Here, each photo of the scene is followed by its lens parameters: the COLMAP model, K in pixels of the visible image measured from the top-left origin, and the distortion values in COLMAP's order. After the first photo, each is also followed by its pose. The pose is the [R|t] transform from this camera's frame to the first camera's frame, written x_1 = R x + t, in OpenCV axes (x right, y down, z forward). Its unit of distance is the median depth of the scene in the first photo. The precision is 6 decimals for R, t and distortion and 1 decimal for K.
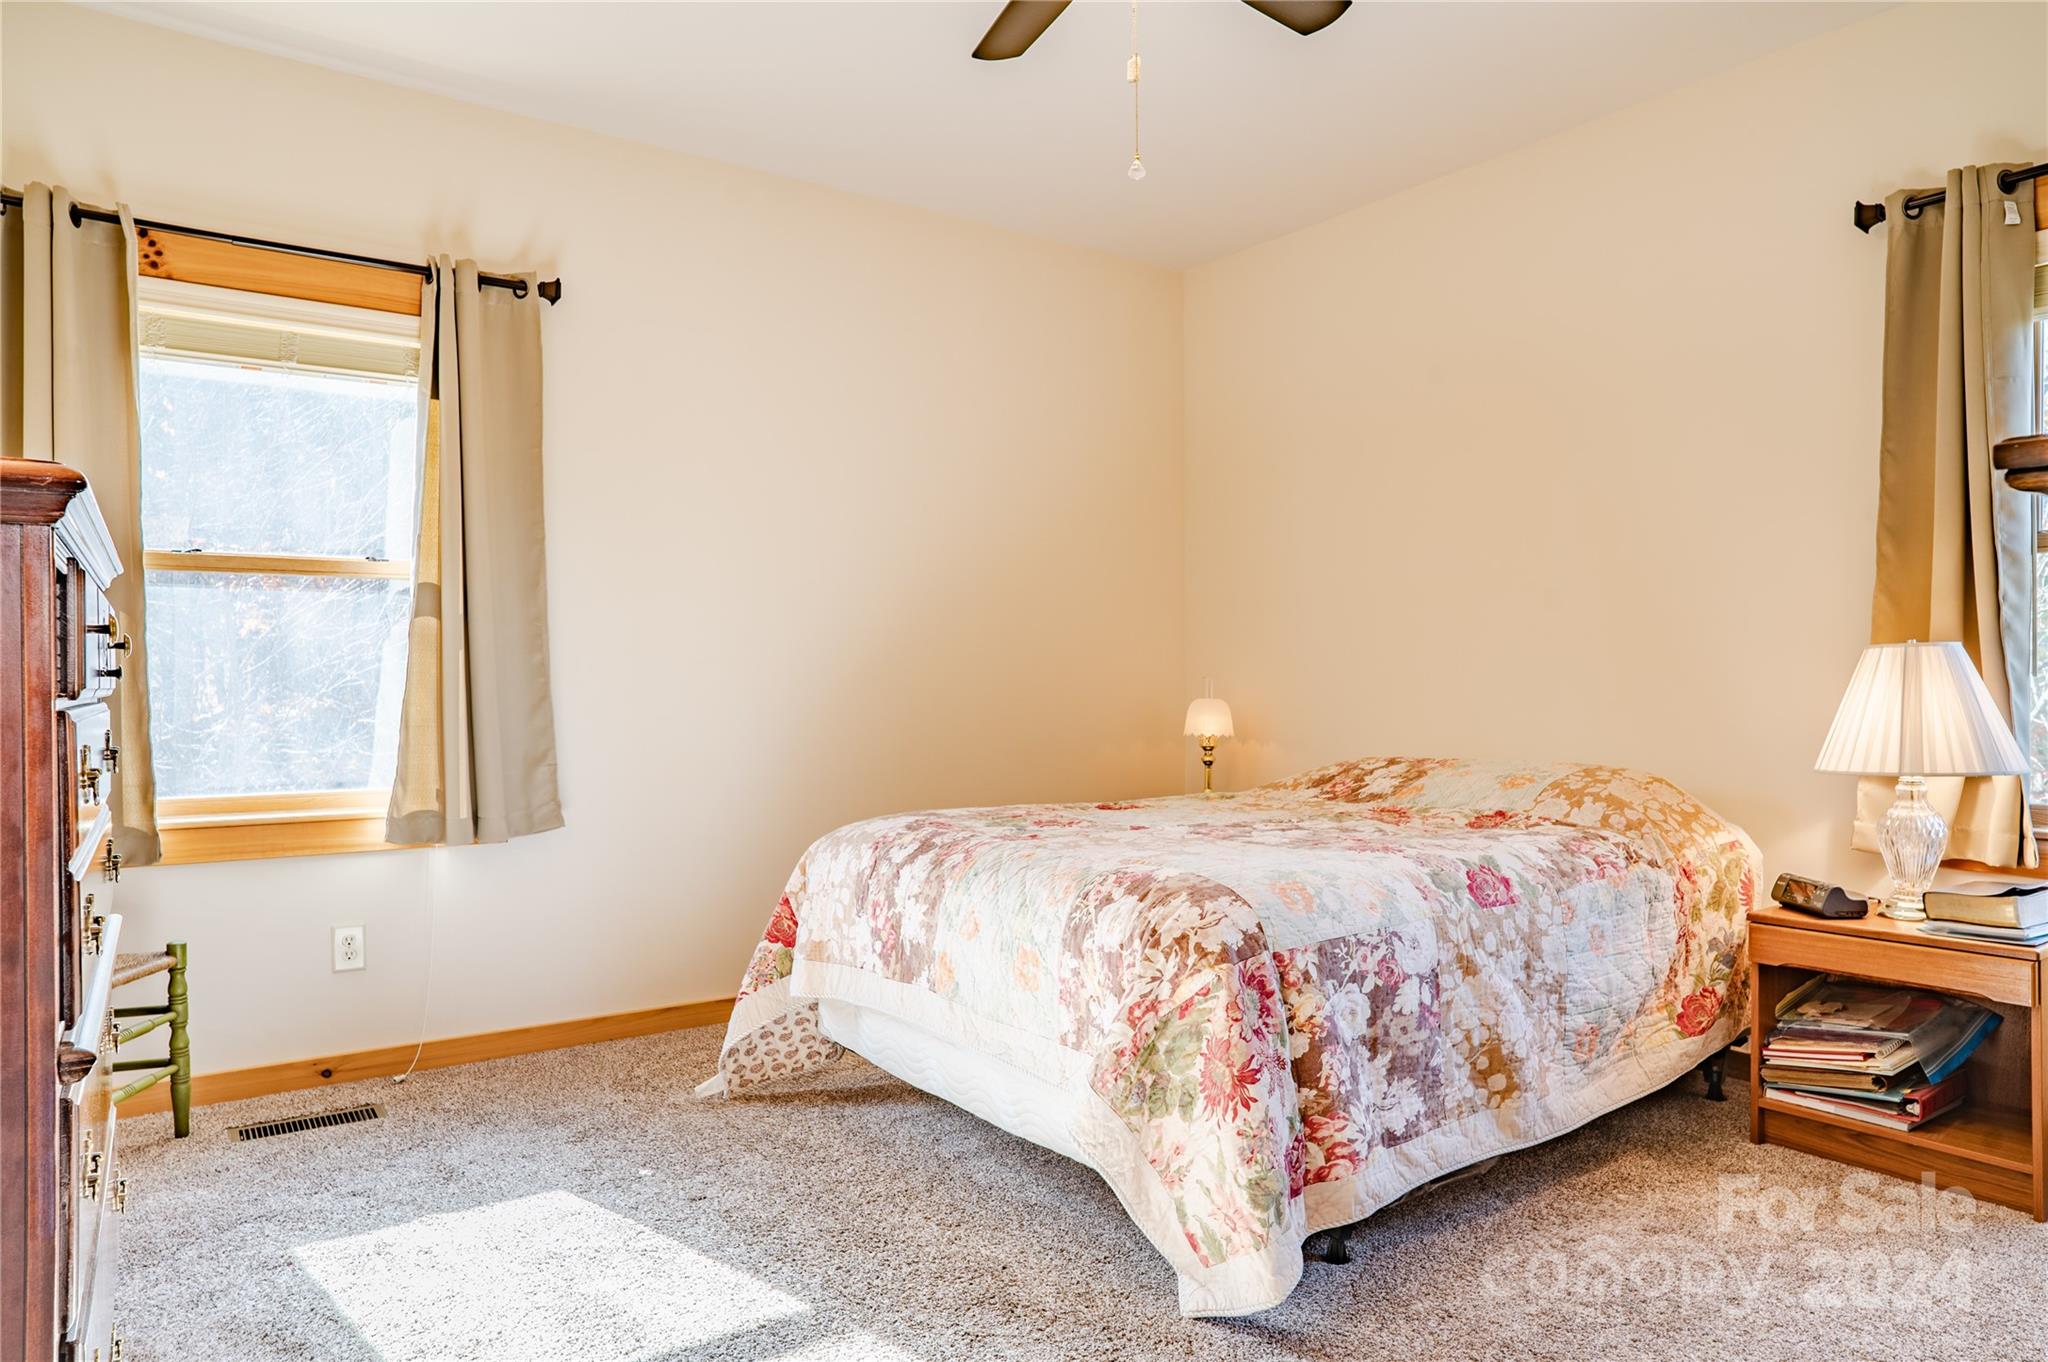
lens RADIAL K [[1219.0, 0, 1024.0], [0, 1219.0, 681.0], [0, 0, 1]] dist [-0.072999, 0.057662]
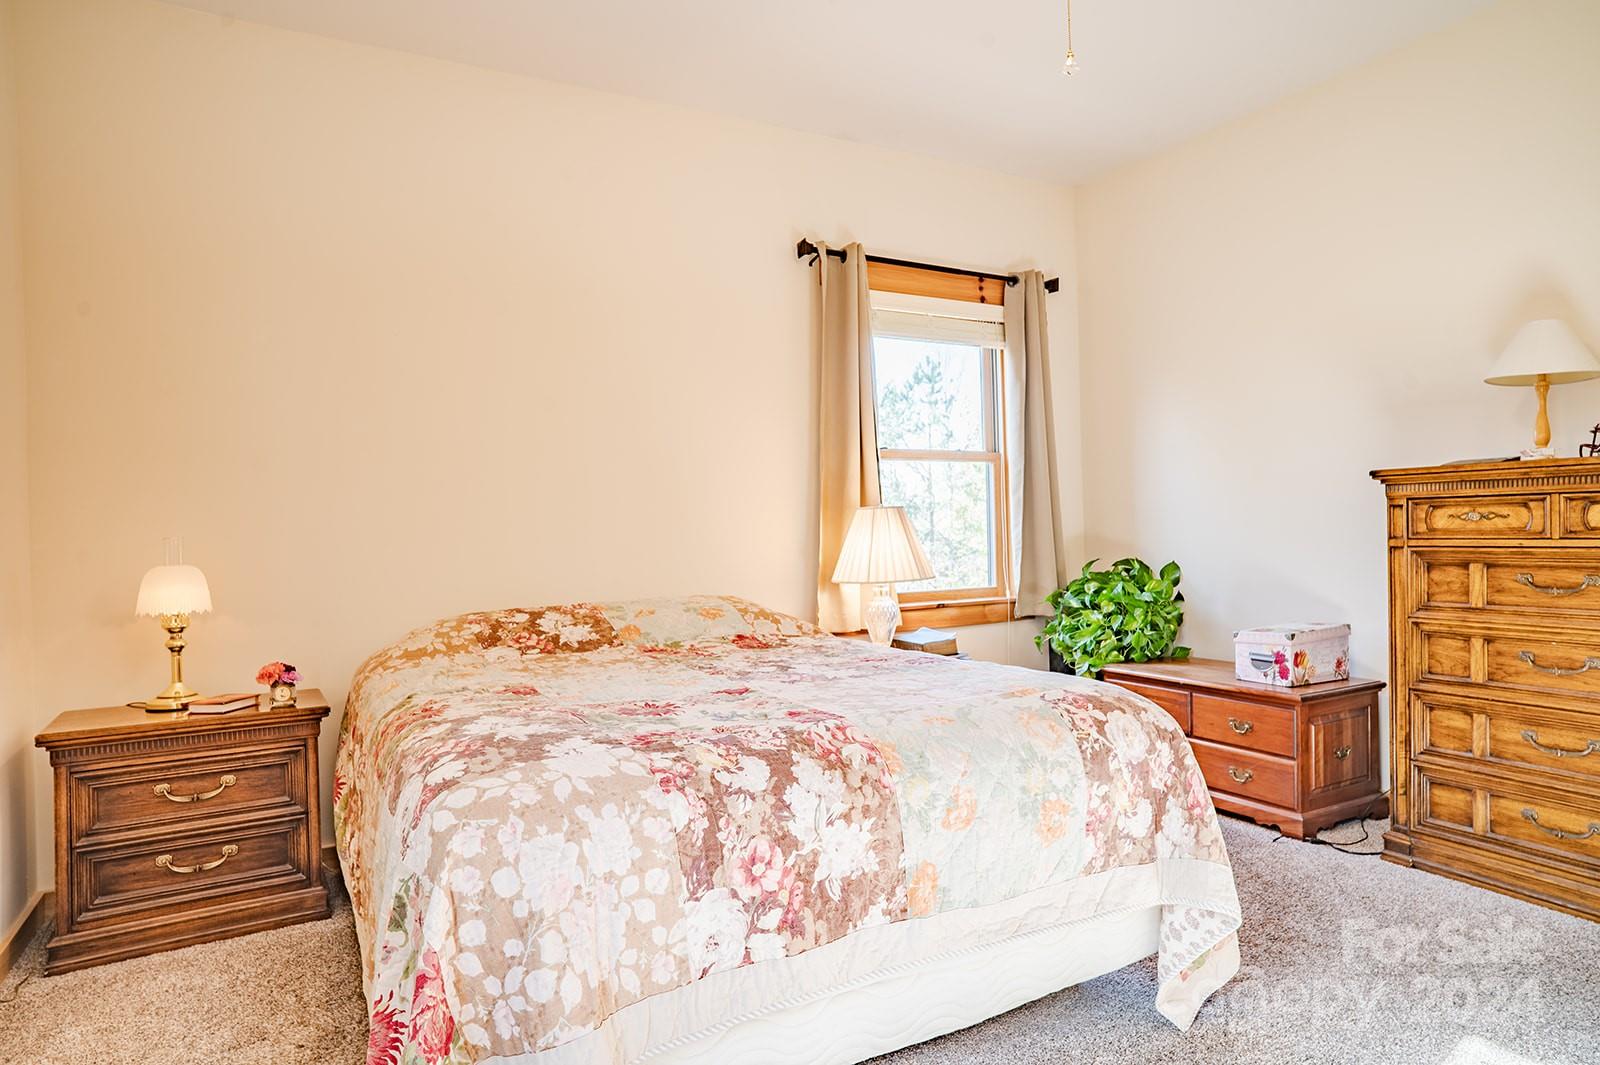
lens RADIAL K [[952.4, 0, 800.0], [0, 952.4, 532.5], [0, 0, 1]] dist [-0.072999, 0.057662]
pose [[0.149576, -0.006439, 0.988729, -0.649368], [0.020046, 0.999793, 0.003478, -0.000895], [-0.988547, 0.019300, 0.149674, 0.905785]]
